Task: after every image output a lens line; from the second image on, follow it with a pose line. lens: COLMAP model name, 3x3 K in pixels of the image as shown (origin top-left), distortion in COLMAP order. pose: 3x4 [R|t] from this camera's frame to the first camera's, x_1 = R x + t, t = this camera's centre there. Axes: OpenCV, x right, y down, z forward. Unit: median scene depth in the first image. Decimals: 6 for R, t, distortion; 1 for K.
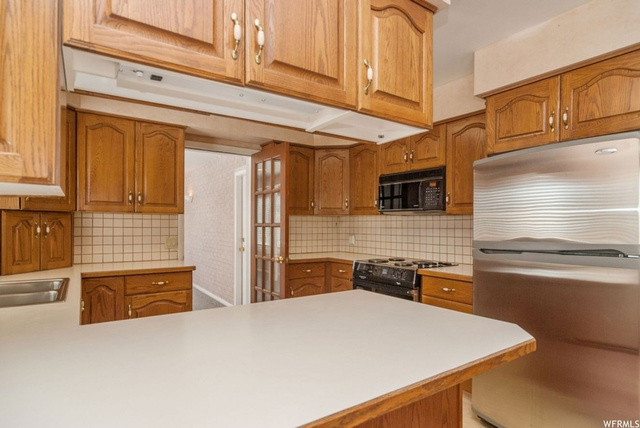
lens RADIAL K [[351.5, 0, 318.5], [0, 351.5, 228.6], [0, 0, 1]] dist [-0.000051, -0.000094]
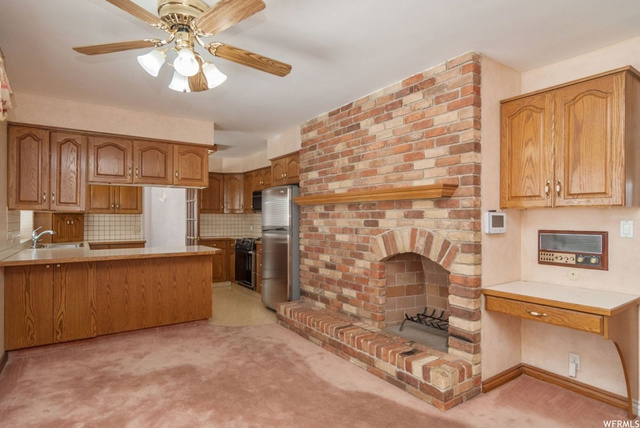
lens RADIAL K [[367.5, 0, 320.0], [0, 367.5, 214.0], [0, 0, 1]] dist [0.003254, 0.000514]
pose [[0.999819, -0.006645, -0.017812, 0.616376], [0.006264, 0.999752, -0.021356, 0.007502], [0.017950, 0.021241, 0.999613, -0.967497]]
